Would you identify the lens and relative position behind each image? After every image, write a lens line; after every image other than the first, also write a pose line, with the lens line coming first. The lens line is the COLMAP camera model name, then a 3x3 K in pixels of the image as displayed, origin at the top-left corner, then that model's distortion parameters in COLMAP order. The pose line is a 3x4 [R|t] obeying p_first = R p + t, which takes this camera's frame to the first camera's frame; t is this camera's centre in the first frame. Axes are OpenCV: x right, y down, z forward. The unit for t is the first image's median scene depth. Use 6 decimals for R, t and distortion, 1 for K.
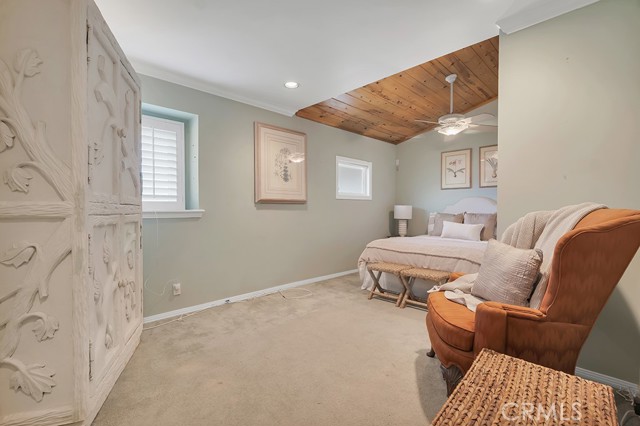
lens RADIAL K [[291.9, 0, 320.0], [0, 291.9, 213.0], [0, 0, 1]] dist [0.004370, 0.000283]
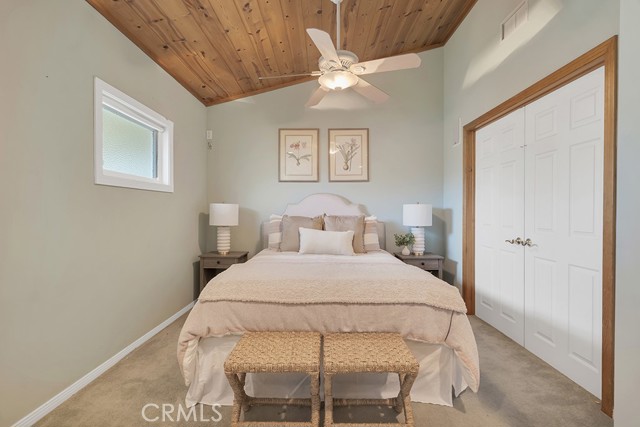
lens RADIAL K [[291.9, 0, 320.0], [0, 291.9, 213.5], [0, 0, 1]] dist [0.004370, 0.000283]
pose [[0.714866, -0.009010, 0.699203, -0.005920], [0.008891, 0.999953, 0.003796, -0.006545], [-0.699205, 0.003503, 0.714913, 0.460293]]
